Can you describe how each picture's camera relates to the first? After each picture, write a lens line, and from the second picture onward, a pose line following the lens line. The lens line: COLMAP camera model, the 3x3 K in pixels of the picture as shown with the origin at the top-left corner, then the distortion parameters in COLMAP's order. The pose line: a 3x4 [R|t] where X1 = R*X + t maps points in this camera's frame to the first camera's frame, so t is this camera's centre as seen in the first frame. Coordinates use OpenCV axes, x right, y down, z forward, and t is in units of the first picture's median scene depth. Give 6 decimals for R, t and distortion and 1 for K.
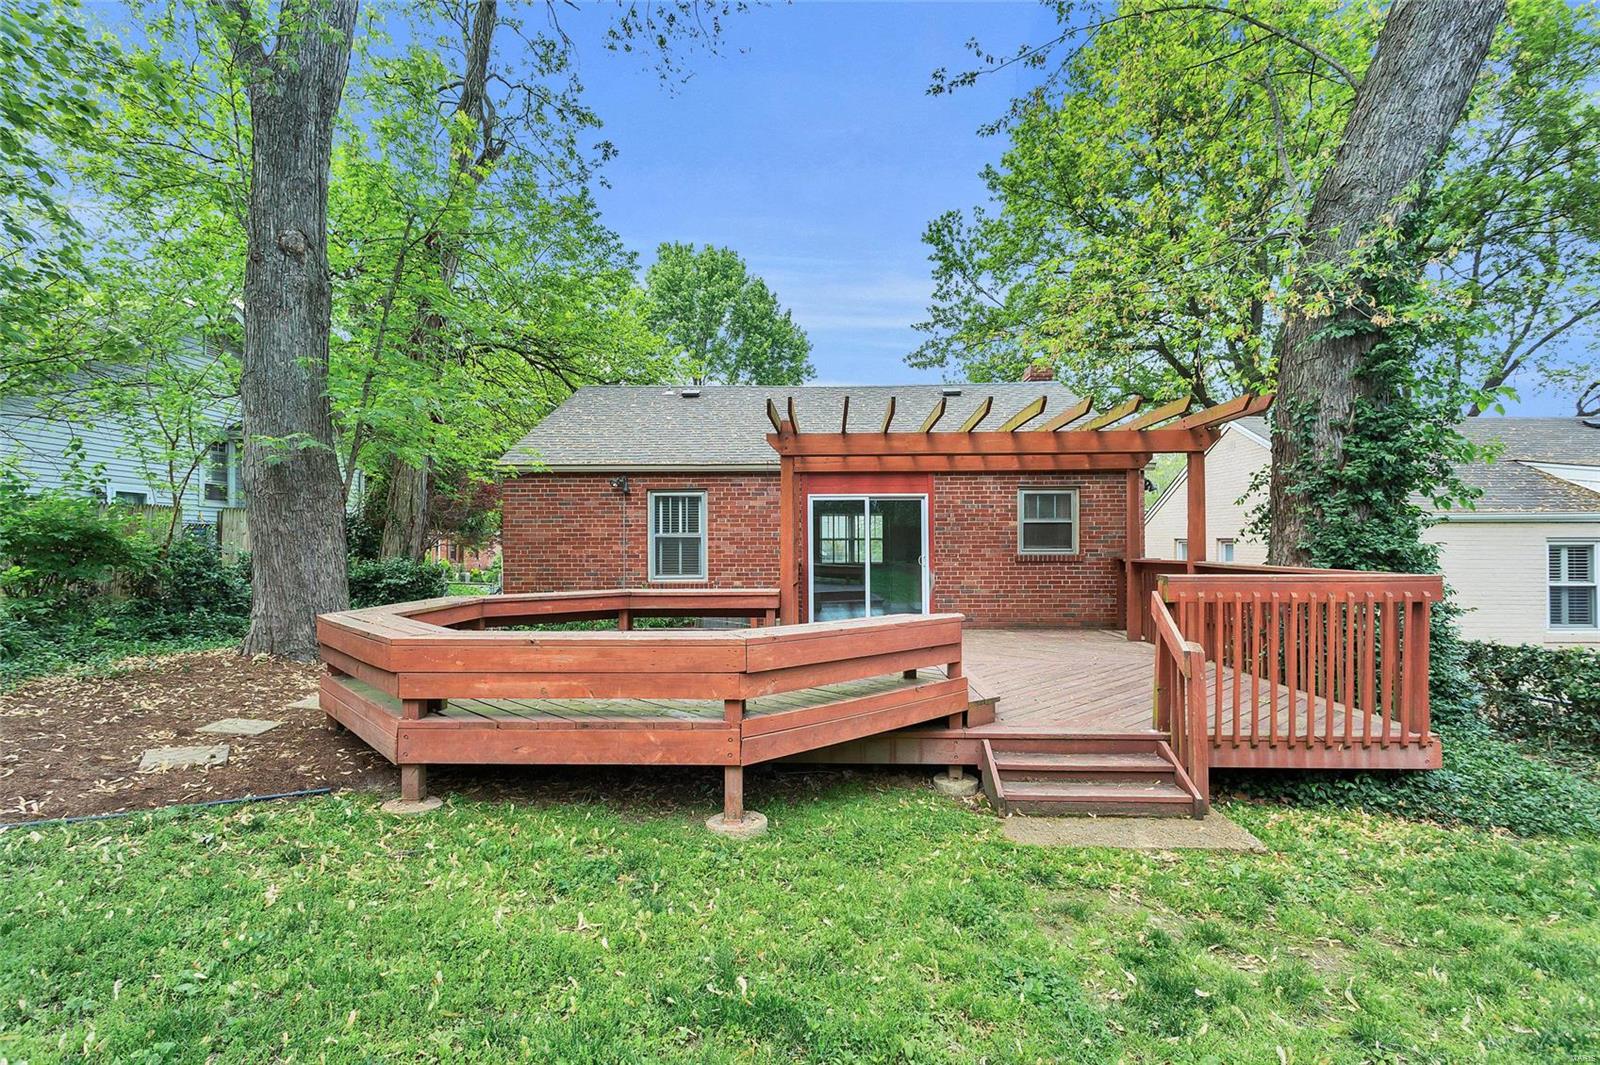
lens RADIAL K [[765.3, 0, 800.0], [0, 765.3, 532.5], [0, 0, 1]] dist [0.002762, 0.001152]
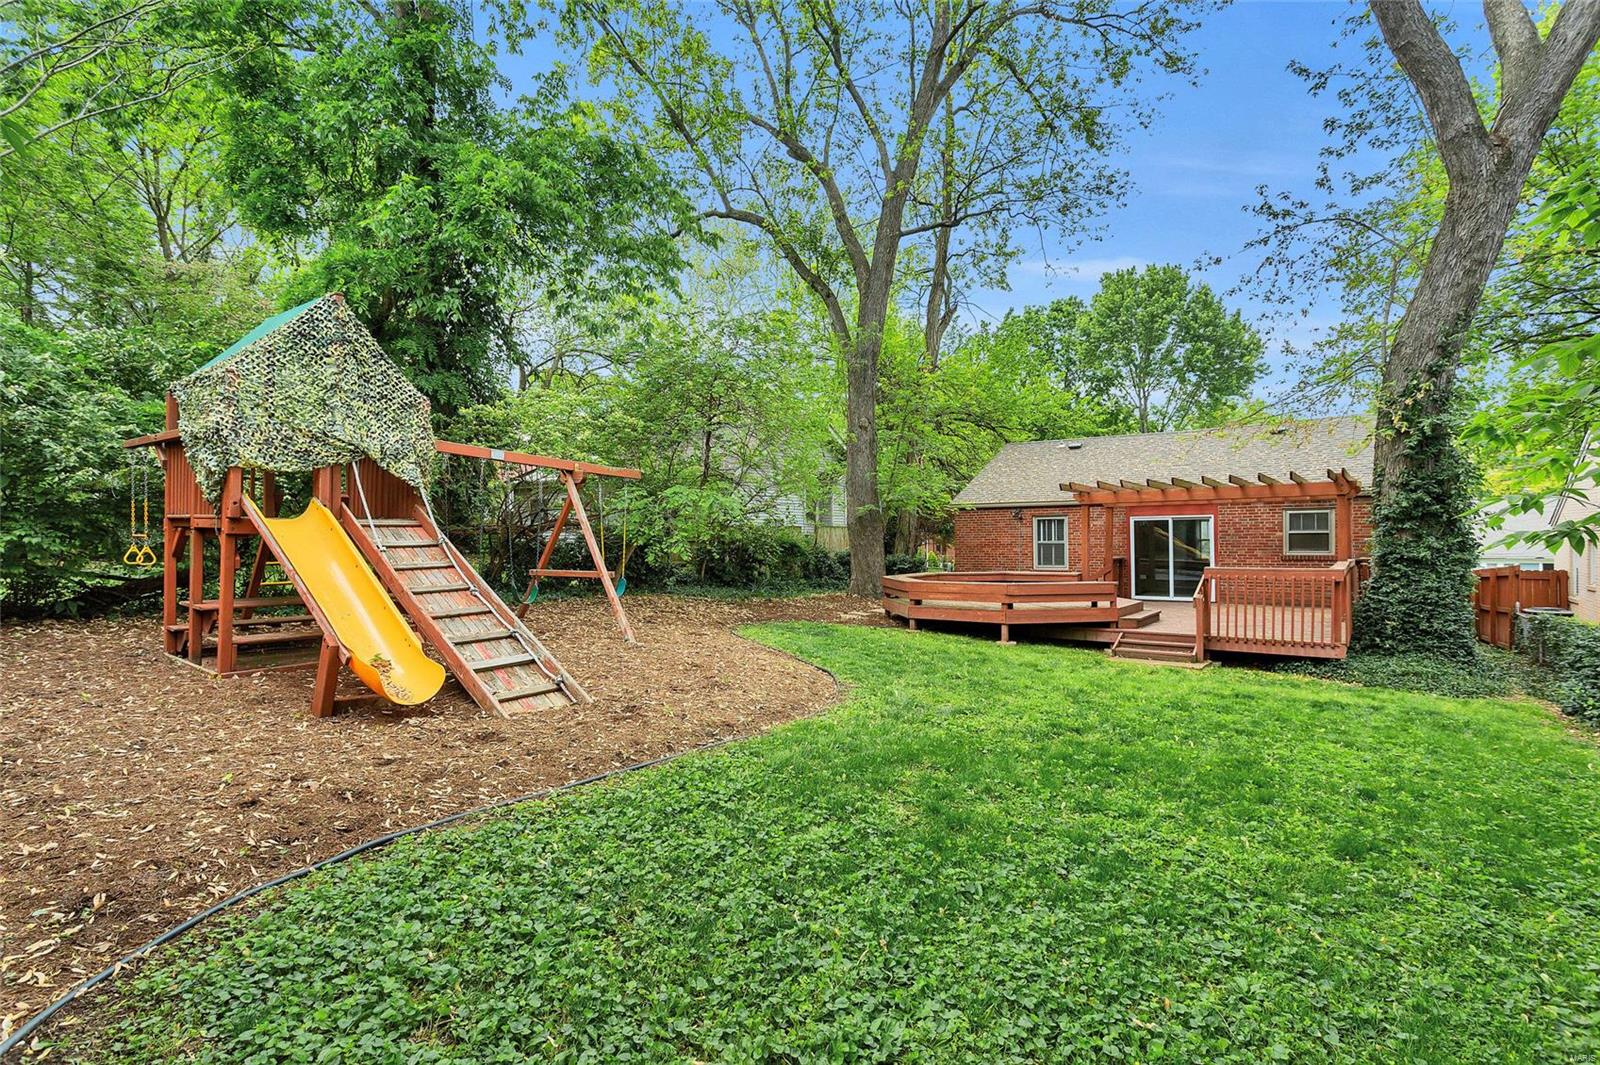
lens RADIAL K [[765.3, 0, 800.0], [0, 765.3, 532.5], [0, 0, 1]] dist [0.002762, 0.001152]
pose [[0.820222, -0.009095, -0.571973, 0.363764], [0.014958, 0.999873, 0.005551, -0.036440], [0.571850, -0.013109, 0.820253, -0.729980]]
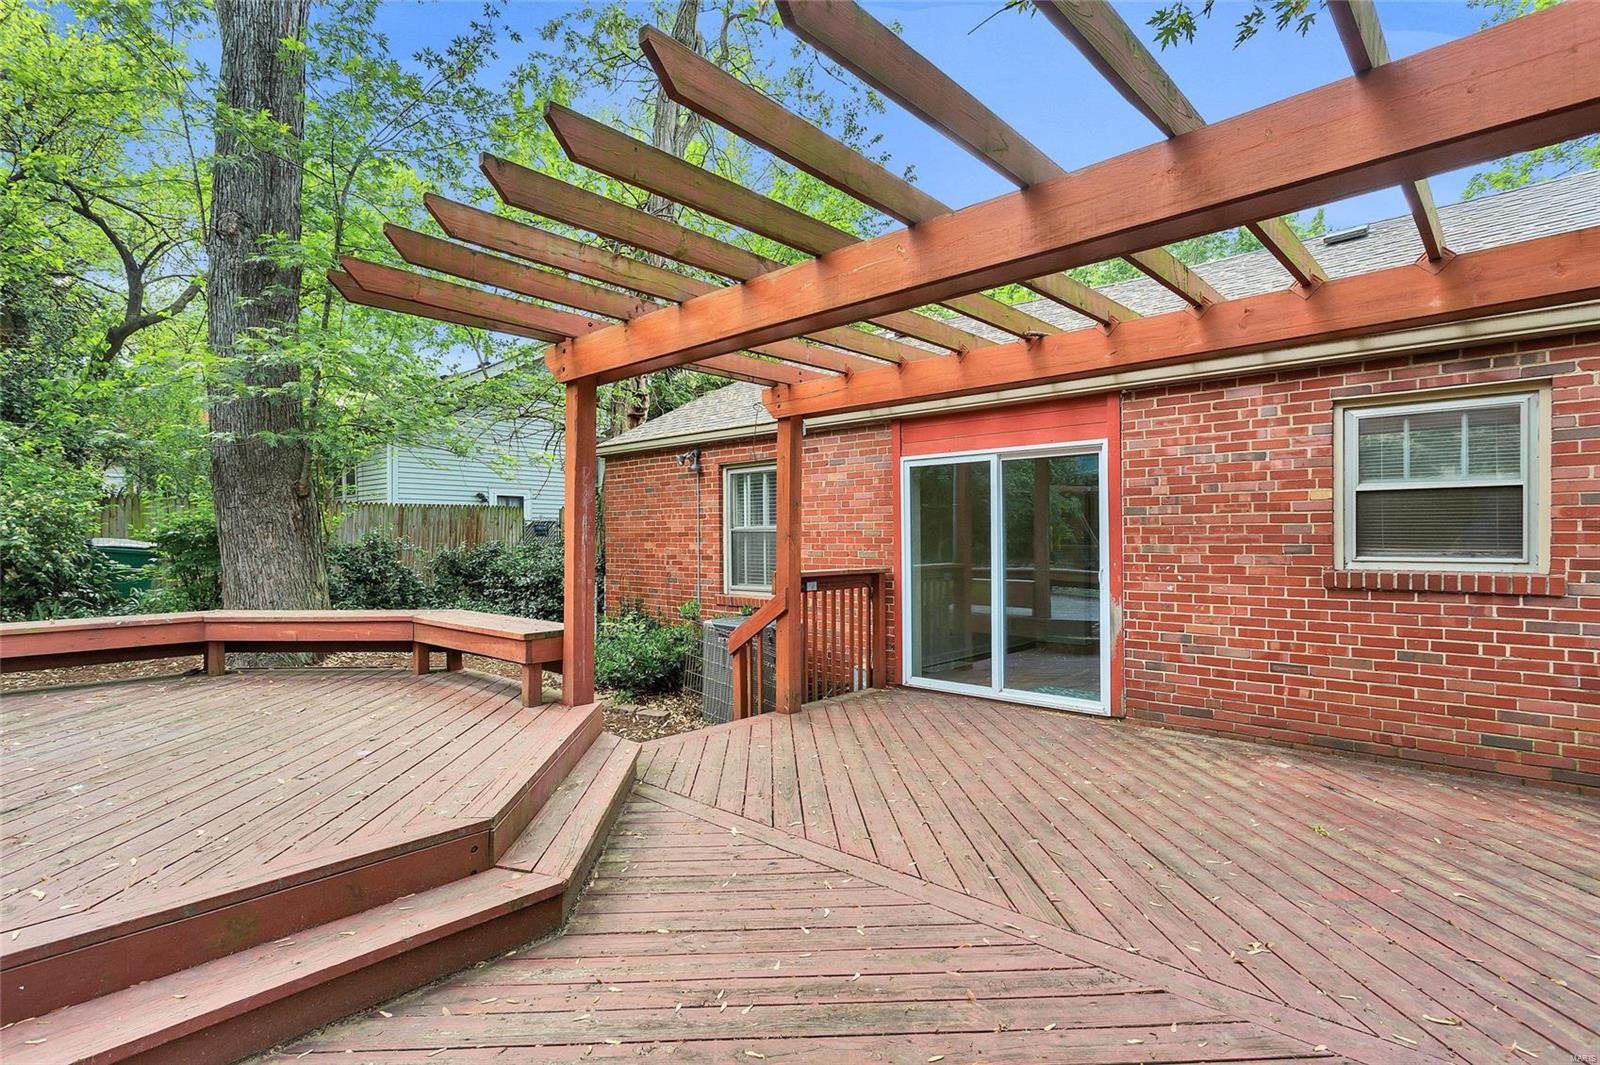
lens RADIAL K [[765.3, 0, 800.0], [0, 765.3, 532.5], [0, 0, 1]] dist [0.002762, 0.001152]
pose [[0.754016, -0.004267, -0.656843, 0.336392], [0.011726, 0.999907, 0.006965, 0.002669], [0.656752, -0.012954, 0.753995, 0.508567]]
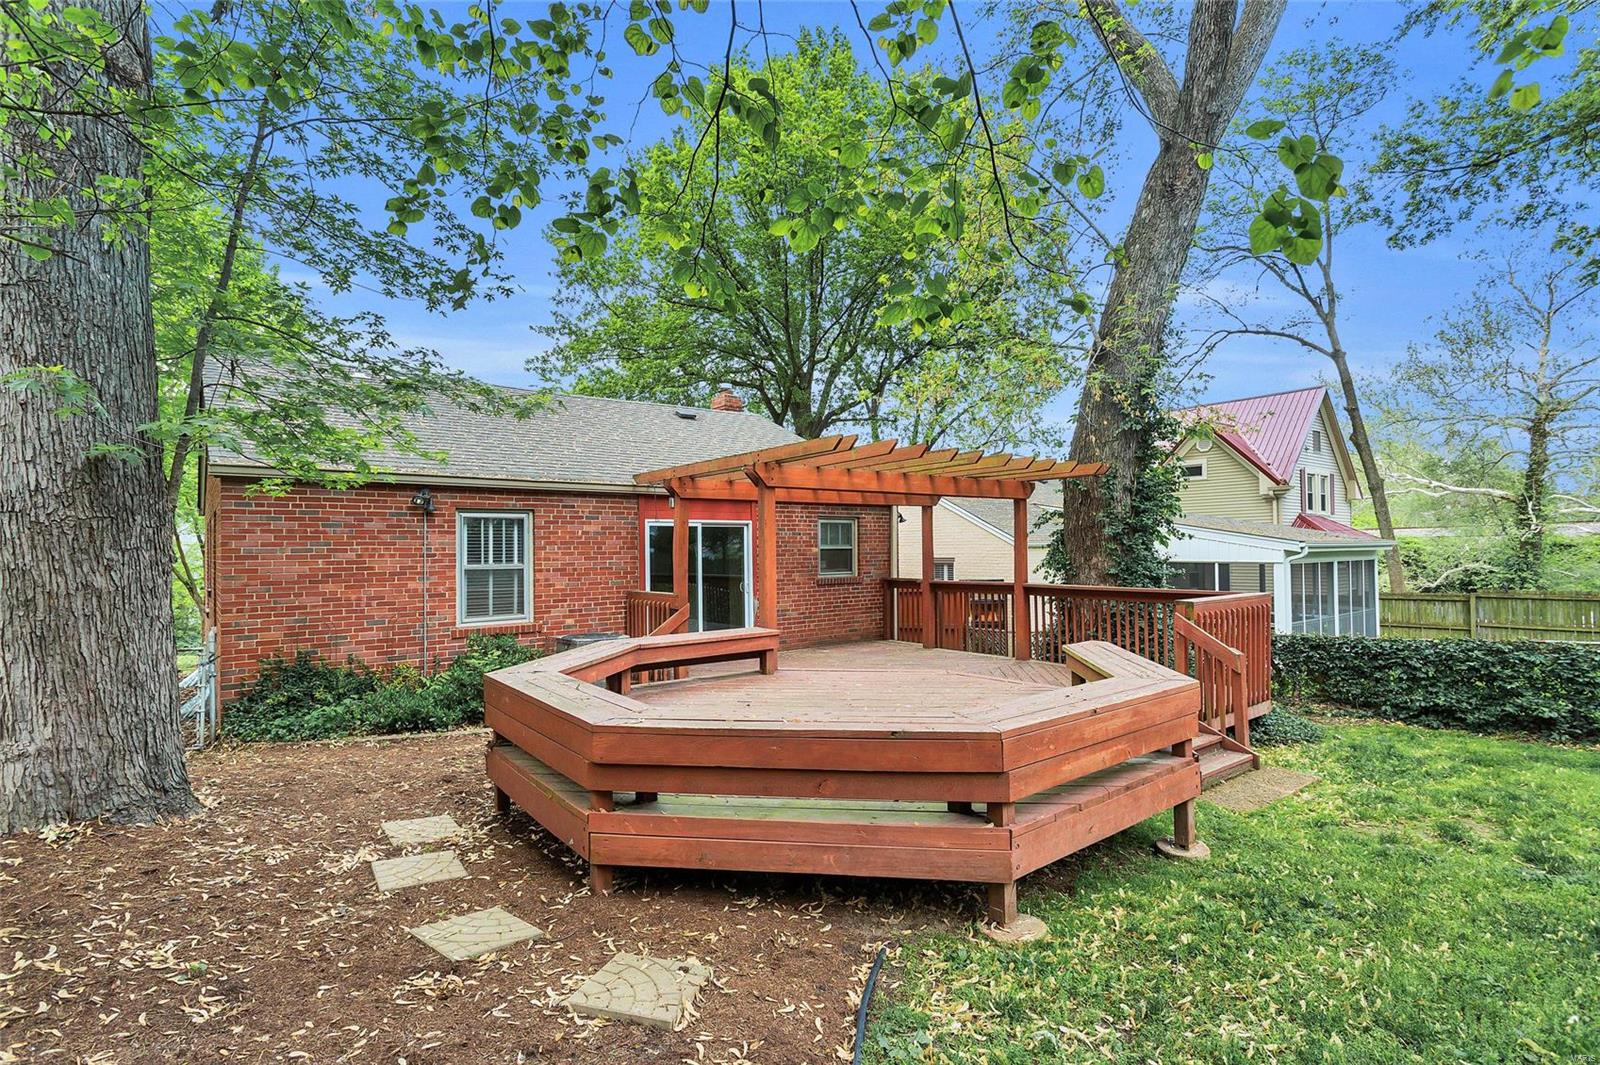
lens RADIAL K [[765.3, 0, 800.0], [0, 765.3, 532.5], [0, 0, 1]] dist [0.002762, 0.001152]
pose [[0.759763, 0.008891, 0.650140, -0.444618], [-0.001348, 0.999926, -0.012099, -0.023298], [-0.650199, 0.008316, 0.759718, 0.185212]]
